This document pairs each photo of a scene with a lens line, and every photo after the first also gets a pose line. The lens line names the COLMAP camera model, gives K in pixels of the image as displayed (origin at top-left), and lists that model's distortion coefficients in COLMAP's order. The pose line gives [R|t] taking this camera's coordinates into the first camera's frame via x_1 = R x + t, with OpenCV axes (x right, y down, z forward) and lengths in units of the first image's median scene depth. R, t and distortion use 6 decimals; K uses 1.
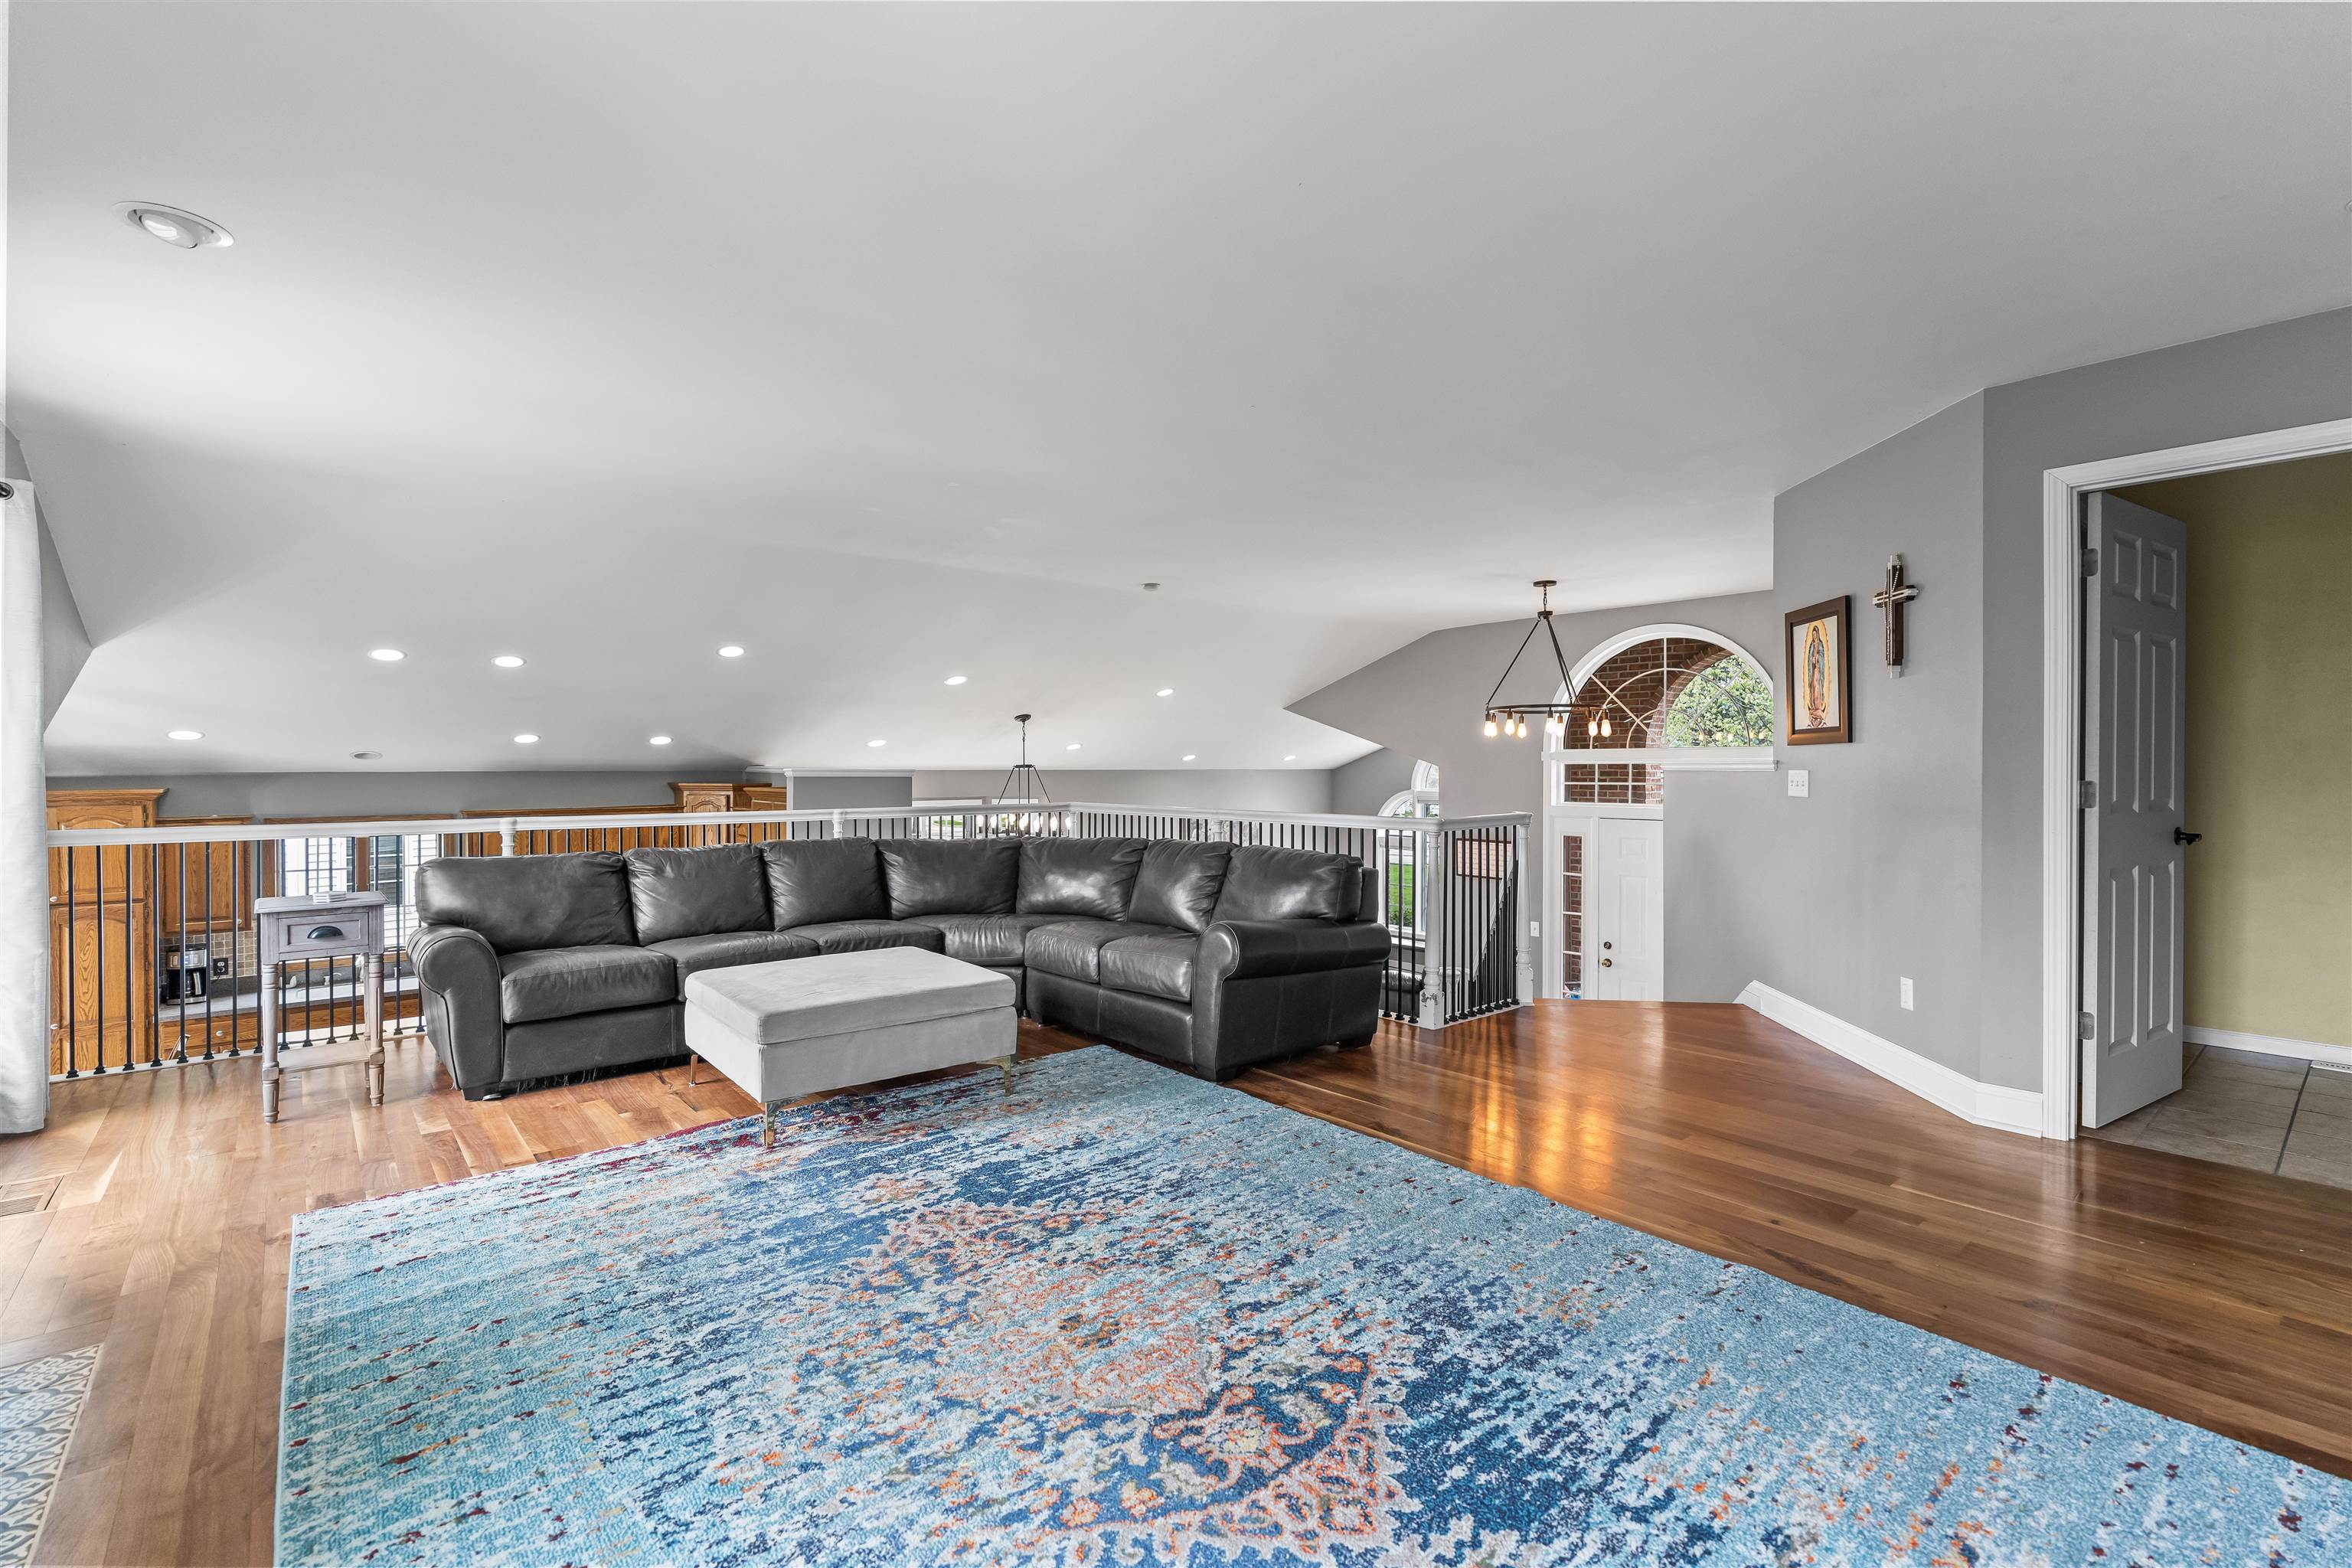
lens RADIAL K [[1050.9, 0, 1169.3], [0, 1050.9, 782.4], [0, 0, 1]] dist [-0.003990, 0.000728]
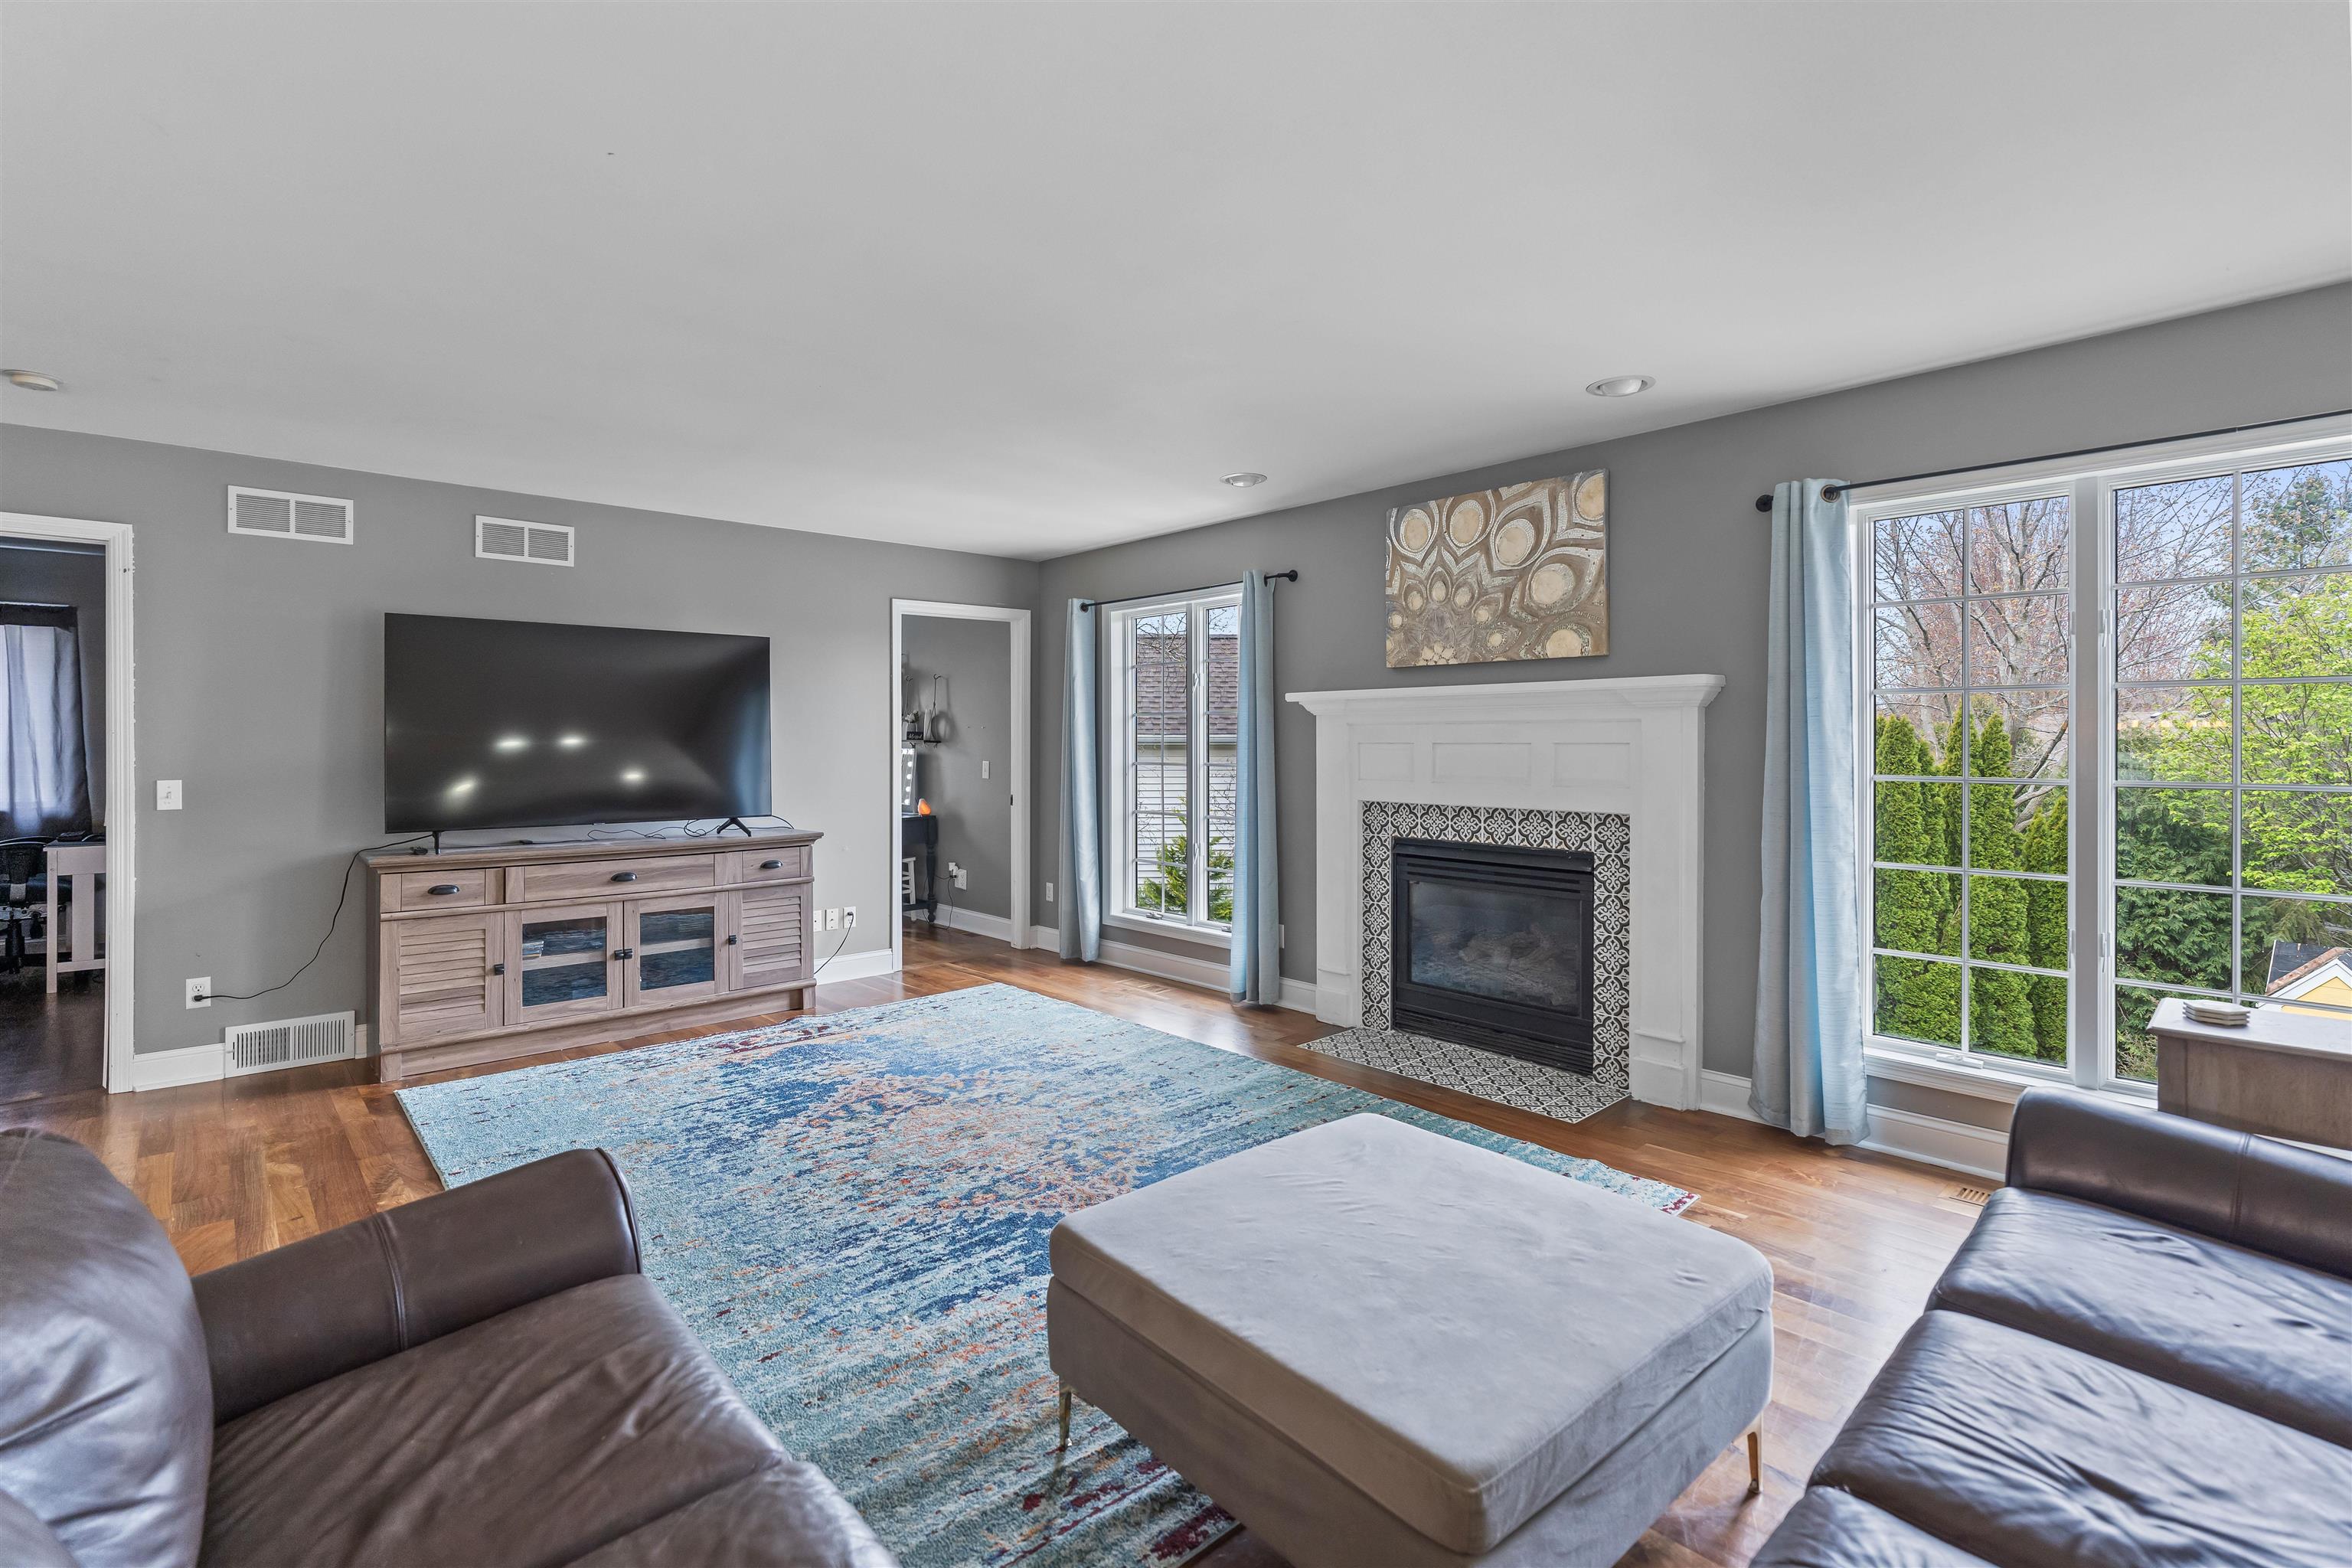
lens RADIAL K [[1071.2, 0, 1176.2], [0, 1071.2, 724.4], [0, 0, 1]] dist [-0.012049, 0.000138]
pose [[-0.999026, 0.000720, -0.044117, -0.272592], [0.000809, 0.999998, -0.002000, -0.075867], [0.044115, -0.002034, -0.999024, 2.242902]]
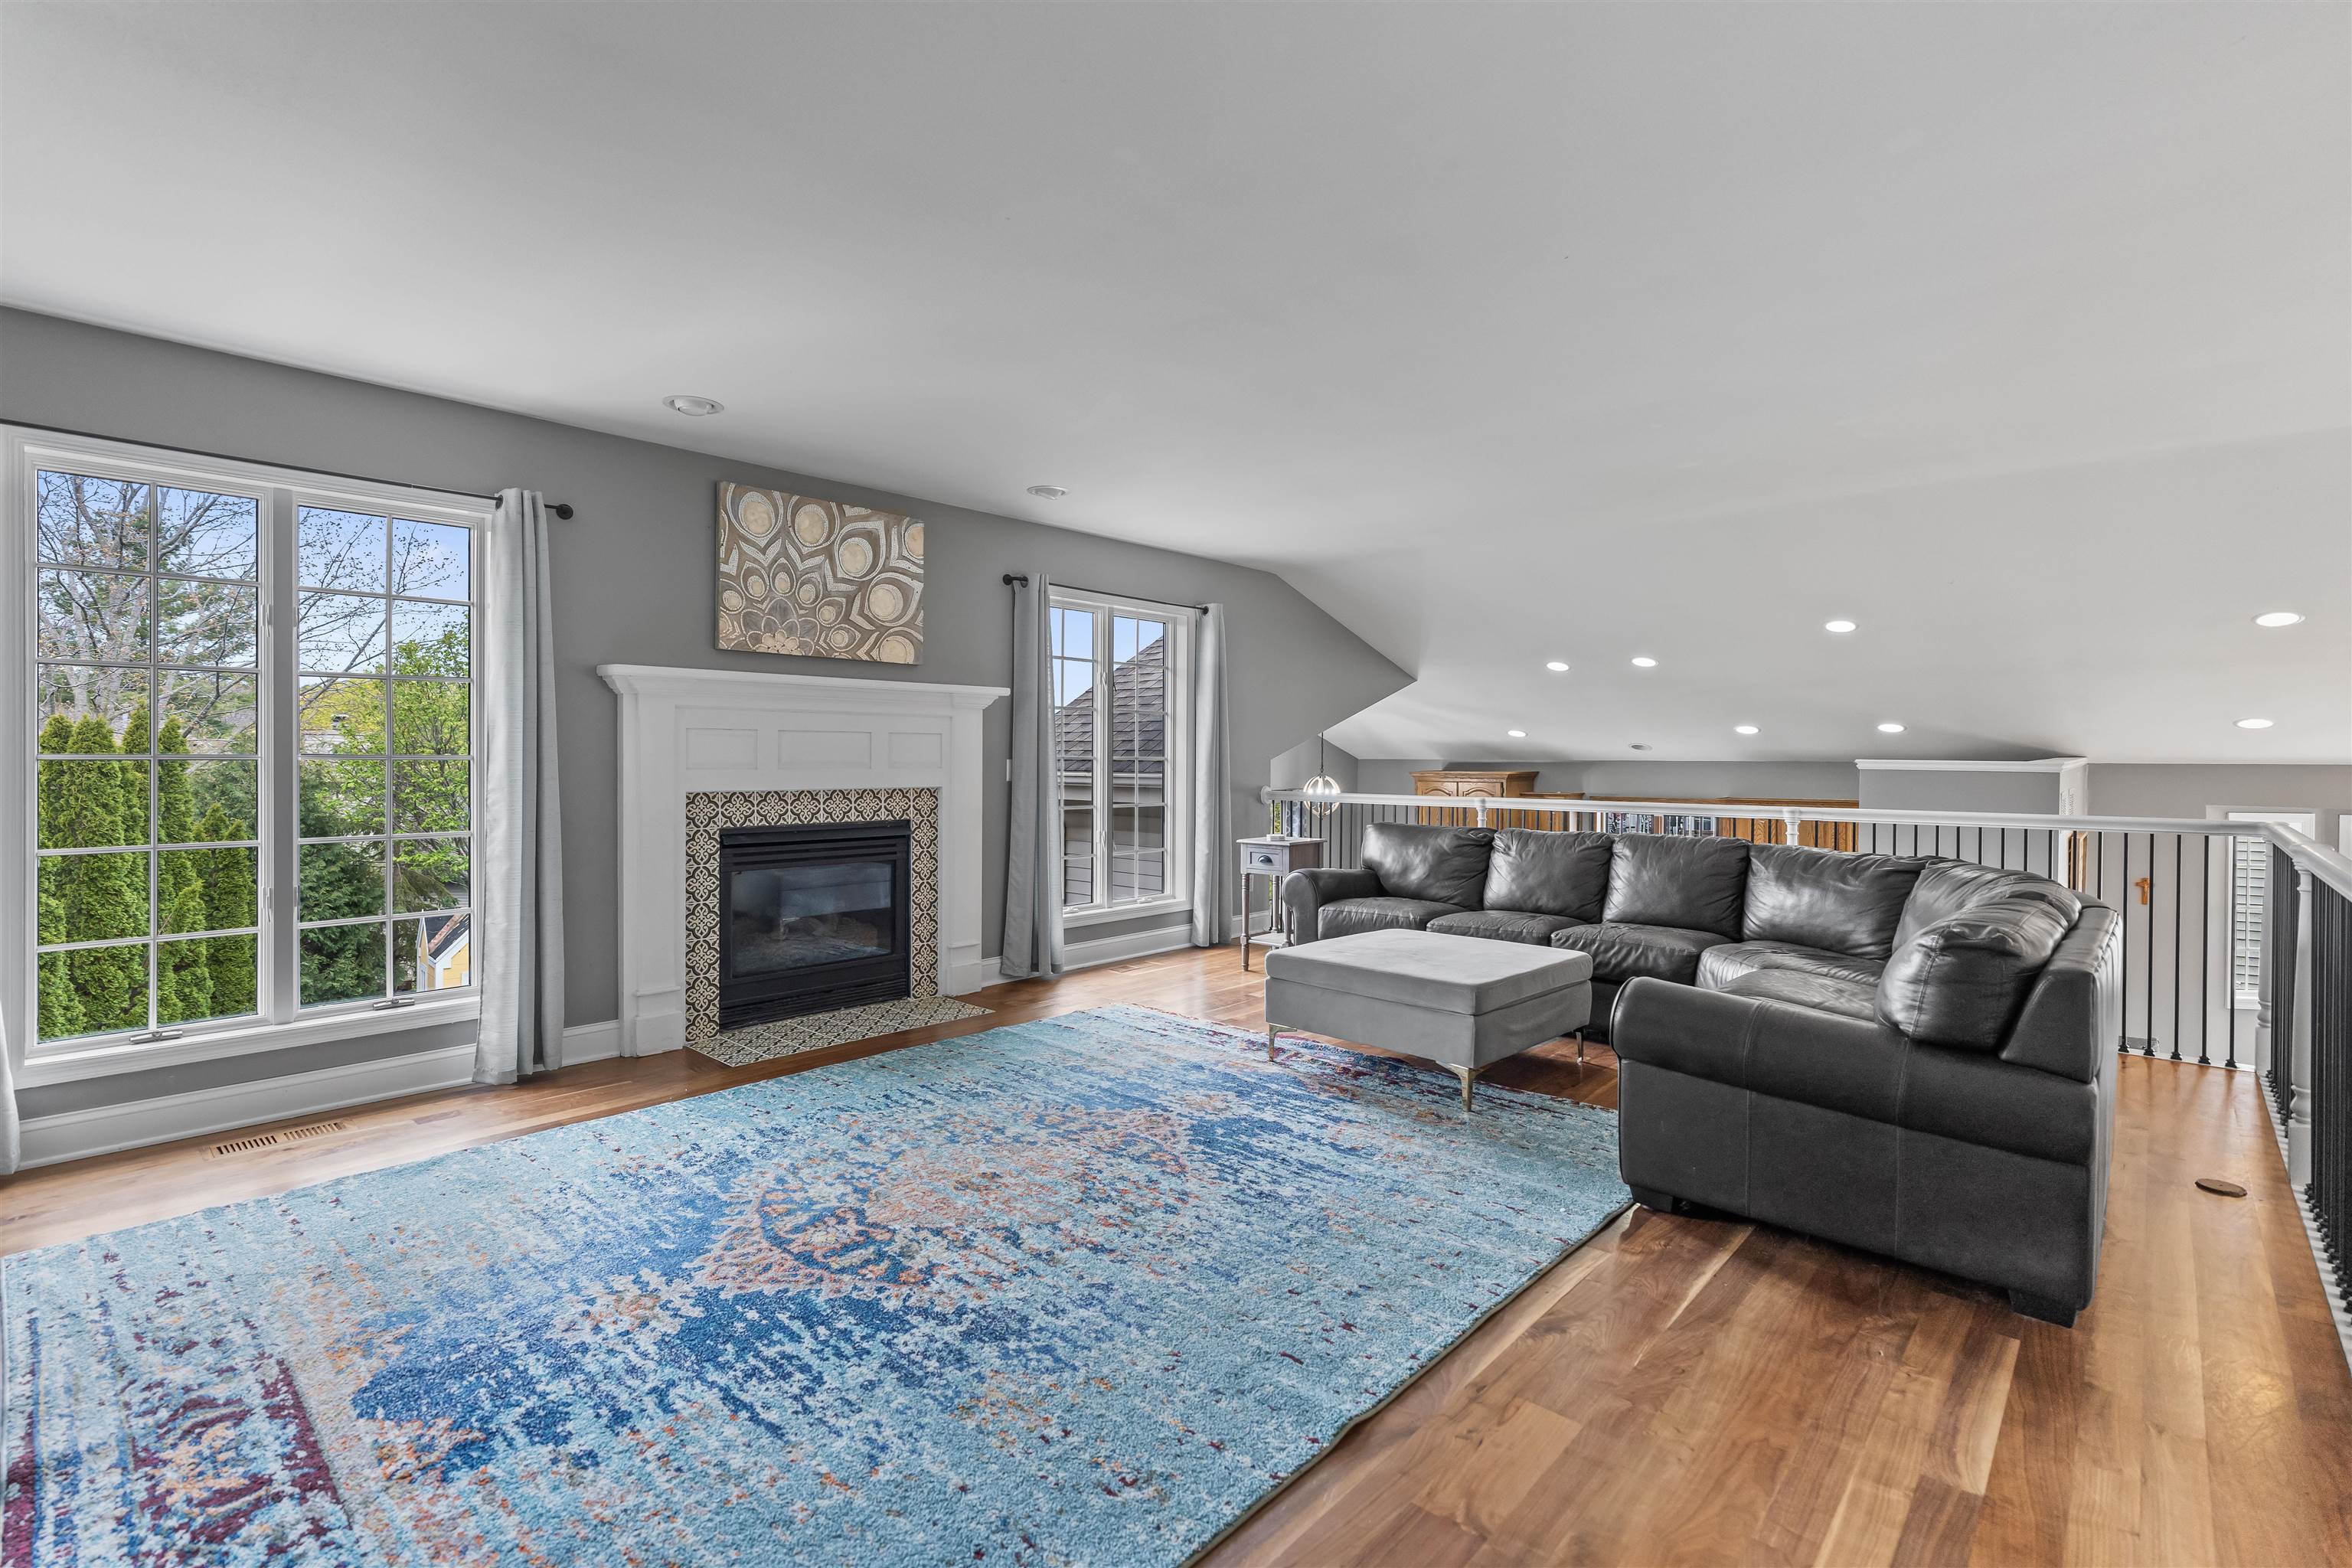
lens RADIAL K [[1069.8, 0, 1171.2], [0, 1069.8, 739.3], [0, 0, 1]] dist [-0.003528, 0.000537]
pose [[0.125268, -0.013933, -0.992025, 1.109329], [-0.017732, 0.999710, -0.016281, -0.014590], [0.991964, 0.019630, 0.124985, 0.907880]]
